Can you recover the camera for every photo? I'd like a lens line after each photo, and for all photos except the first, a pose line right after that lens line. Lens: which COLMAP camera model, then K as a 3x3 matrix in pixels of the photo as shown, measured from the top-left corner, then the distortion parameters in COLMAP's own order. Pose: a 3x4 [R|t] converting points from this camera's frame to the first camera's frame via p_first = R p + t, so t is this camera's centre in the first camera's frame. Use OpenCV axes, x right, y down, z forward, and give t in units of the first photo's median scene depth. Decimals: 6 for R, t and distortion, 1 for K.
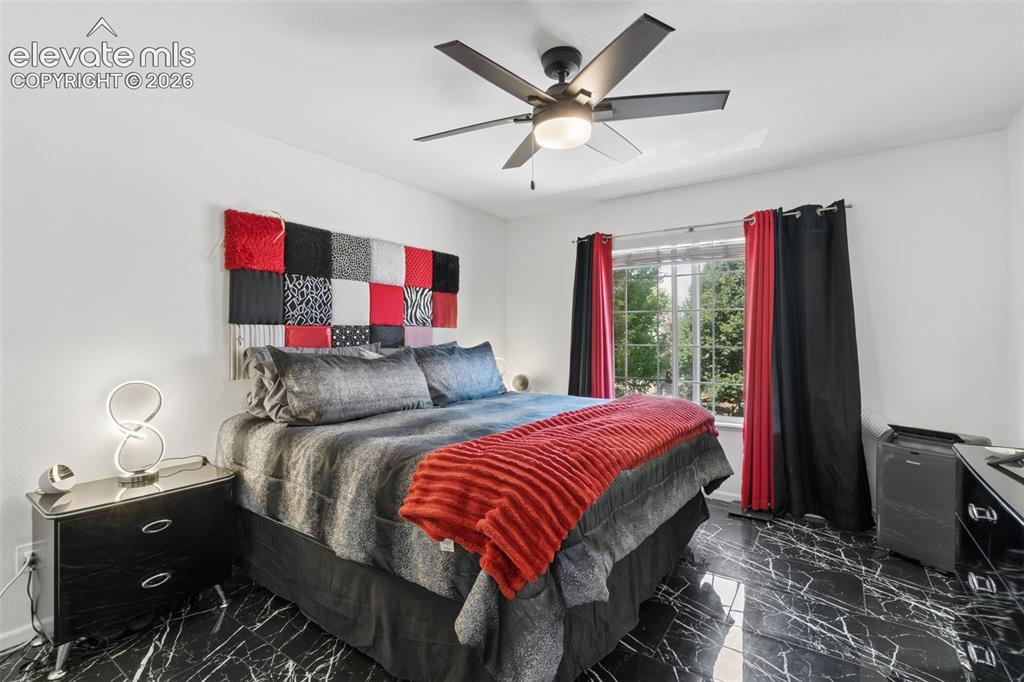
lens RADIAL K [[468.8, 0, 511.0], [0, 468.8, 336.9], [0, 0, 1]] dist [-0.002551, 0.000352]
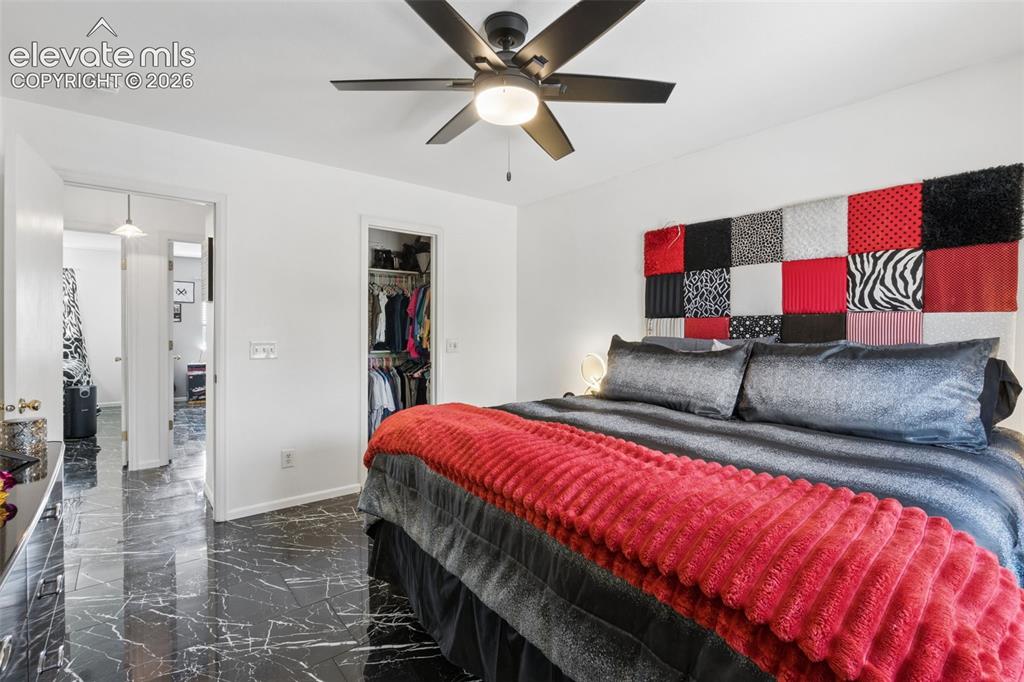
lens RADIAL K [[468.8, 0, 511.0], [0, 468.8, 336.9], [0, 0, 1]] dist [-0.002551, 0.000352]
pose [[-0.256751, 0.014728, -0.966365, 0.611755], [-0.005569, 0.999845, 0.016718, 0.003435], [0.966462, 0.009675, -0.256629, 0.759917]]
